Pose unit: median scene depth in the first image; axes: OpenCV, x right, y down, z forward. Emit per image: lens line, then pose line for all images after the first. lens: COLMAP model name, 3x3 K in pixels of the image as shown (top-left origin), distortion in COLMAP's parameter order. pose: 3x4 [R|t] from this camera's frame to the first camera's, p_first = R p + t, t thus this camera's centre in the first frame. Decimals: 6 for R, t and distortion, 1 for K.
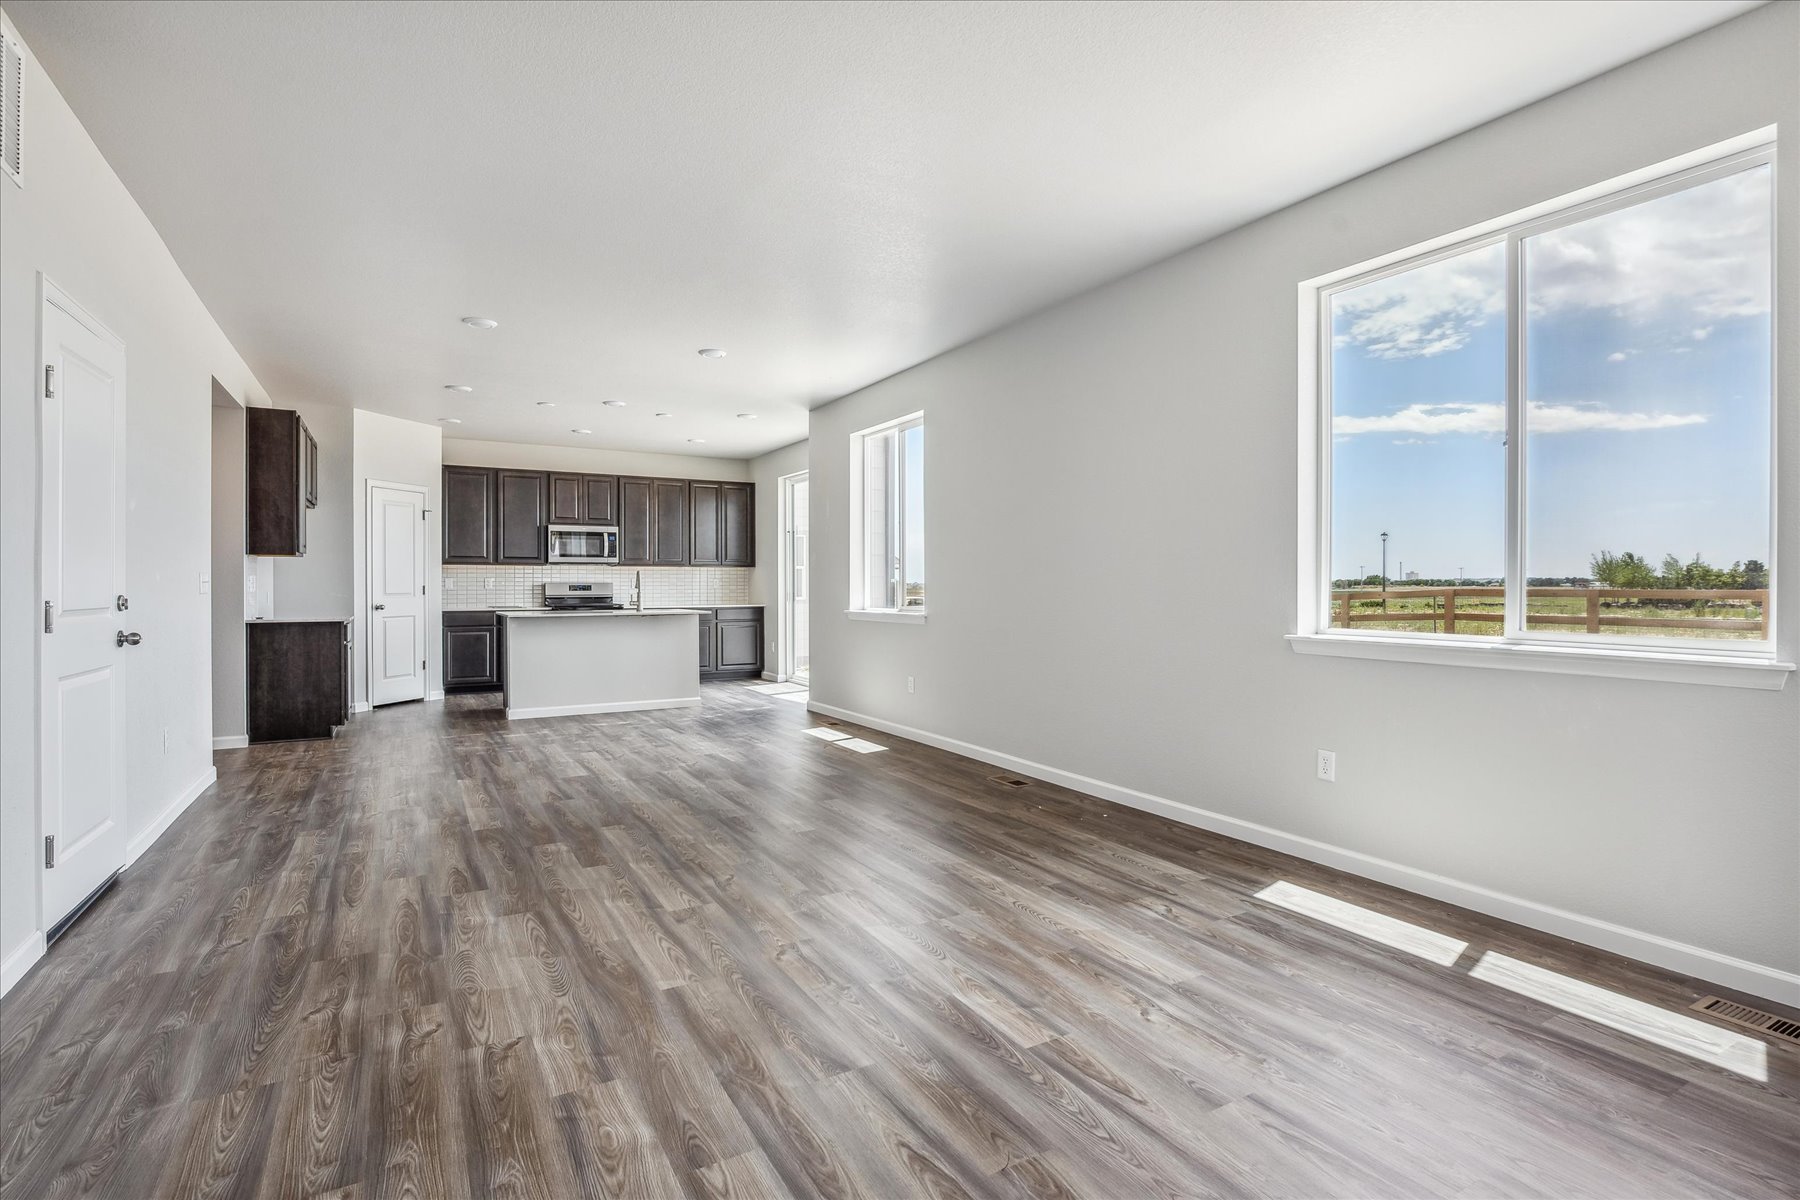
lens RADIAL K [[853.7, 0, 896.5], [0, 853.7, 587.4], [0, 0, 1]] dist [0.002846, 0.000208]
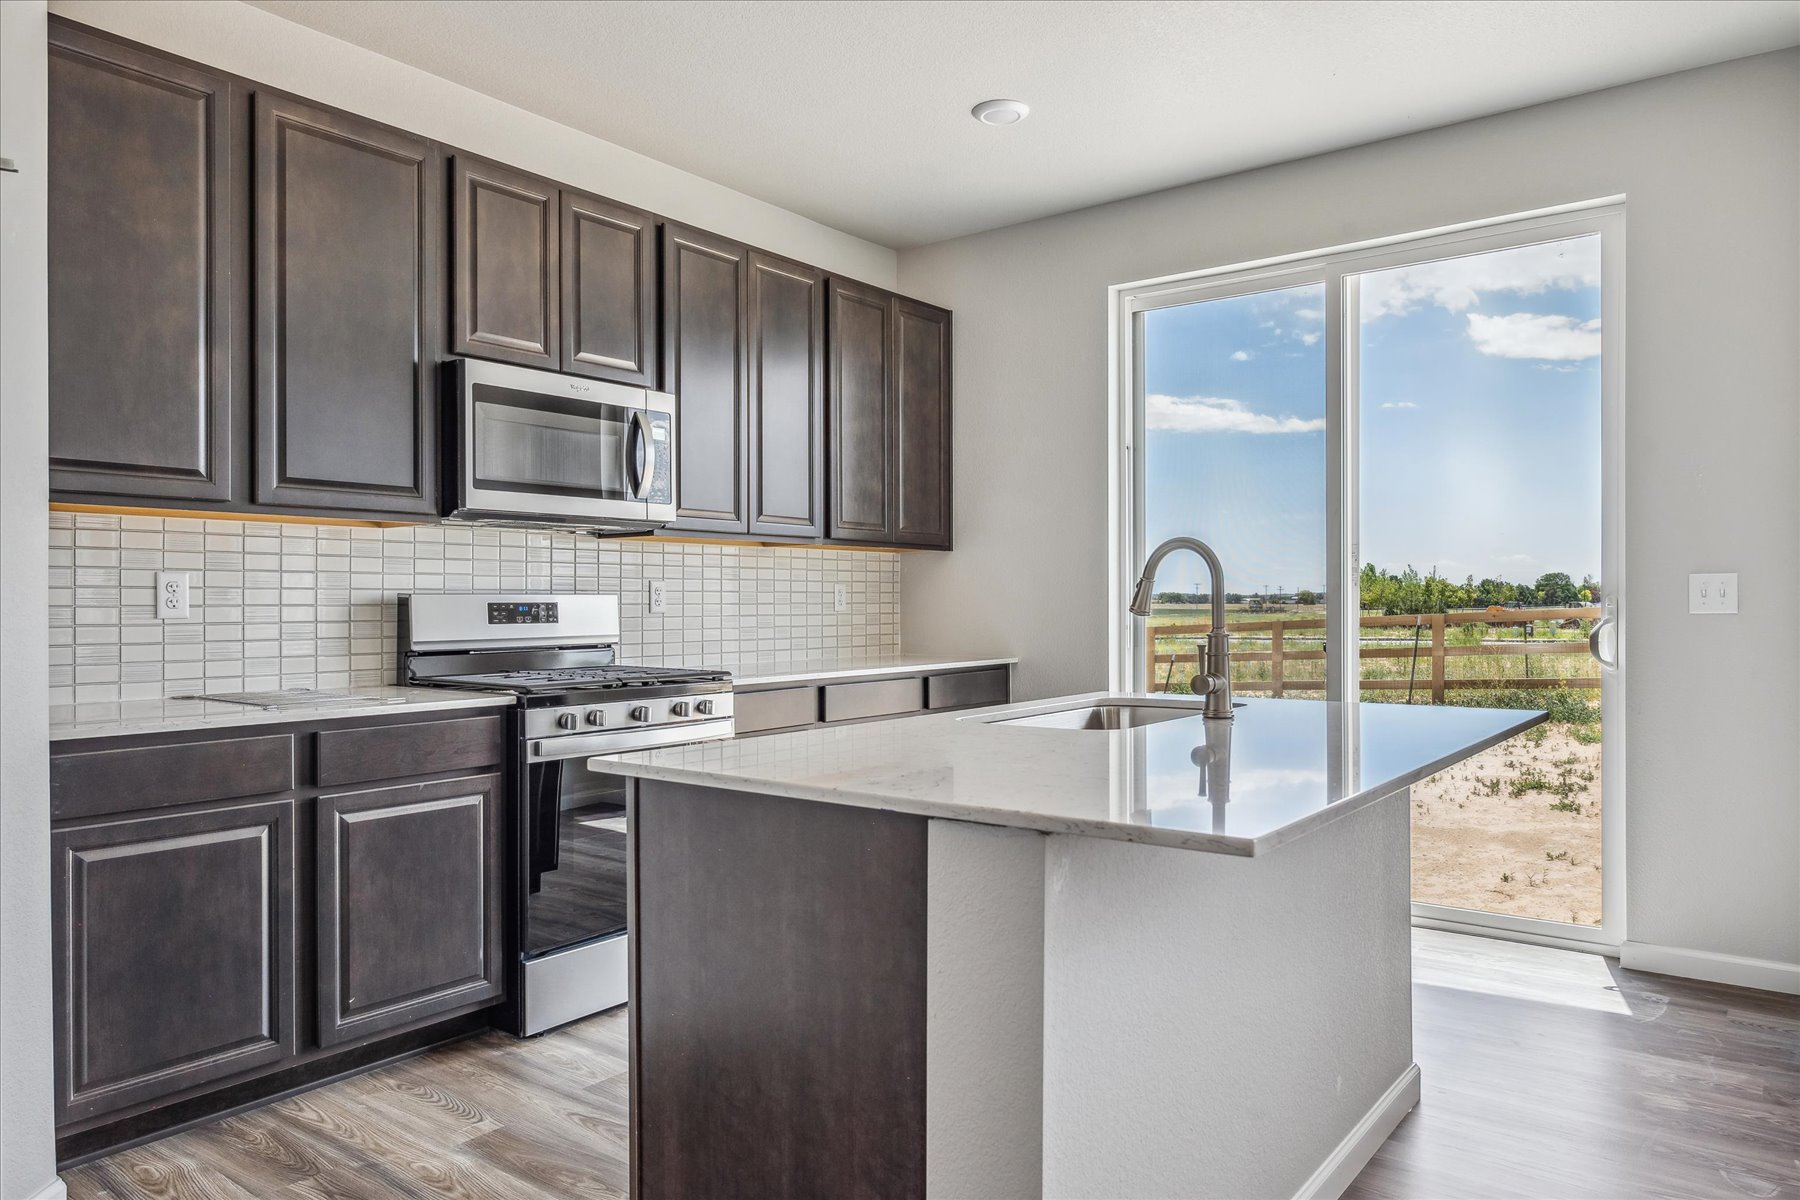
lens RADIAL K [[1187.5, 0, 900.7], [0, 1187.5, 604.3], [0, 0, 1]] dist [0.000712, 0.002404]
pose [[0.920114, -0.003040, 0.391638, -0.488085], [0.003913, 0.999991, -0.001433, -0.001263], [-0.391630, 0.002851, 0.920118, 0.726652]]
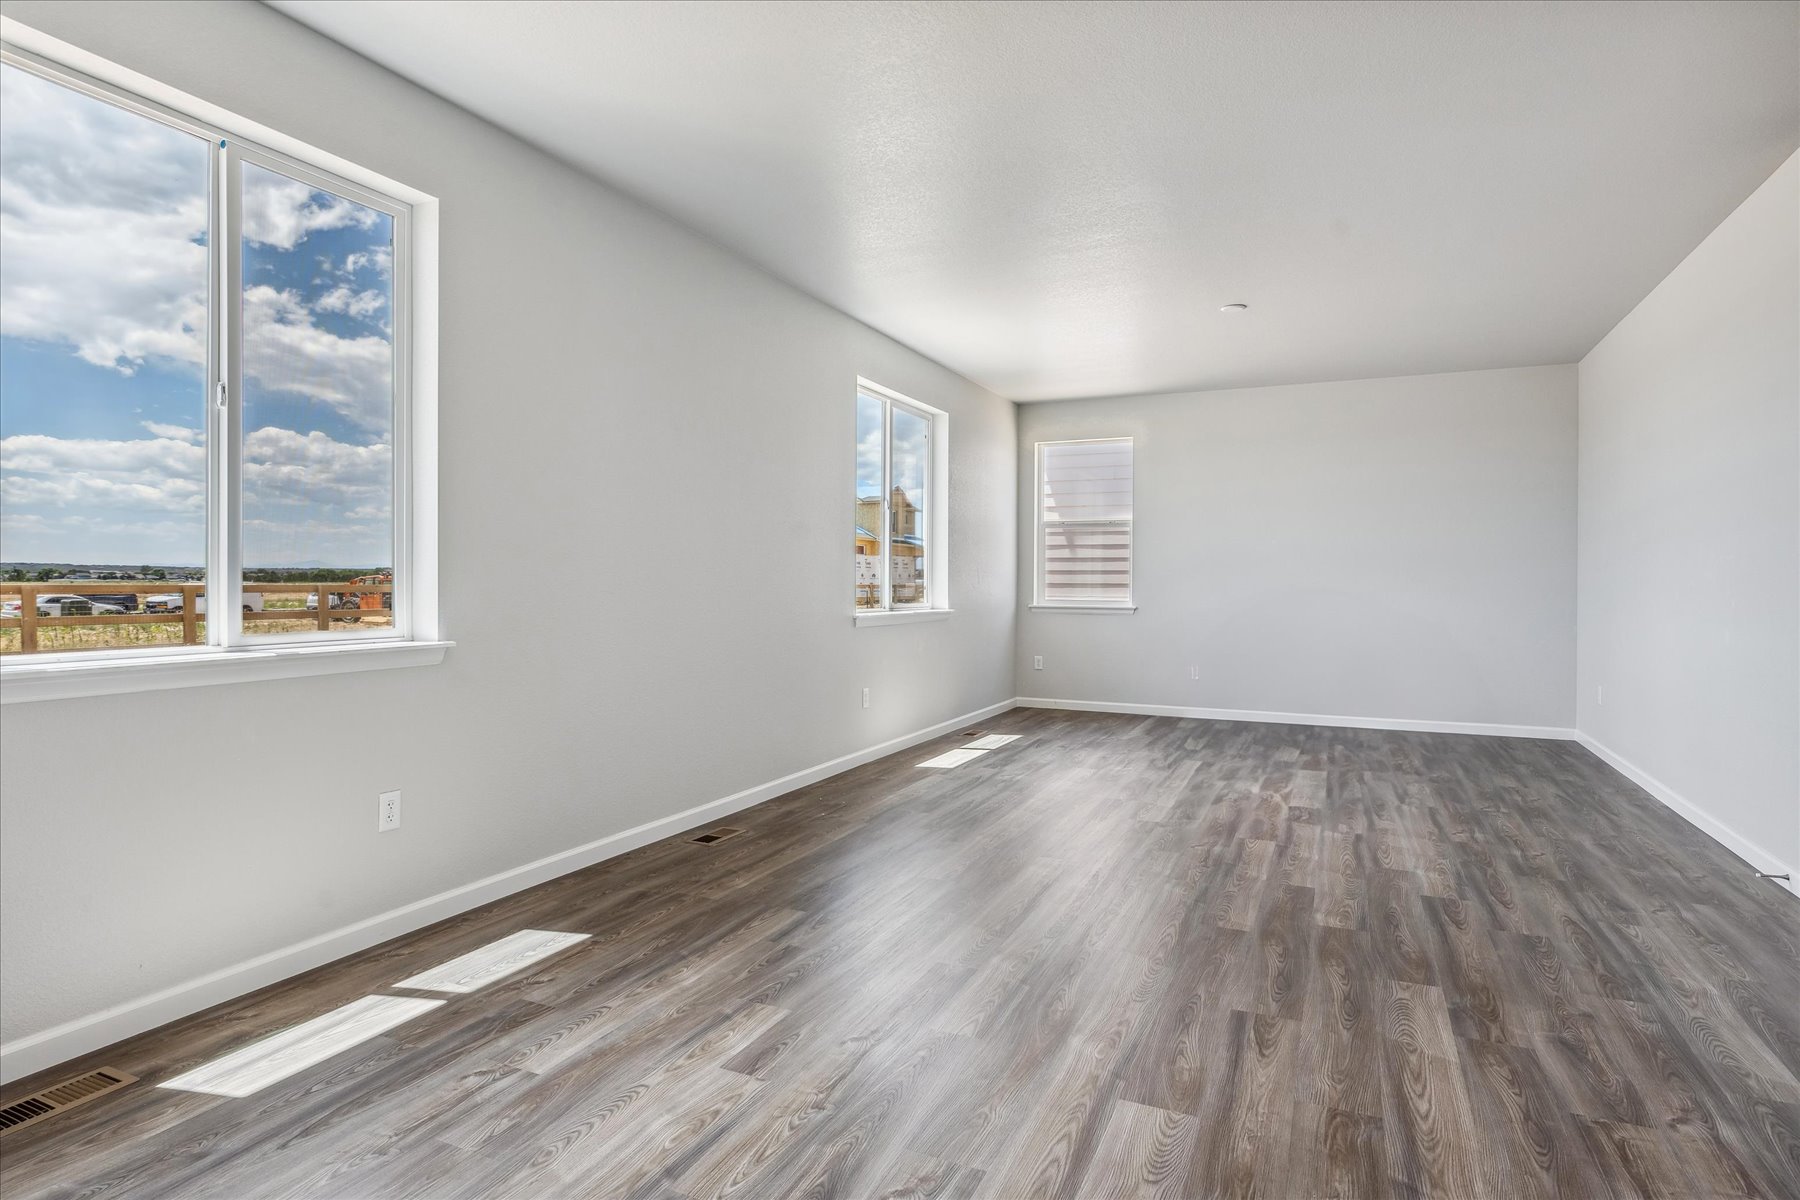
lens RADIAL K [[969.5, 0, 894.9], [0, 969.5, 591.2], [0, 0, 1]] dist [0.002269, -0.000083]
pose [[-0.573157, -0.009036, 0.819396, -0.951729], [-0.000189, 0.999941, 0.010896, -0.003227], [-0.819446, 0.006090, -0.573124, 1.947779]]
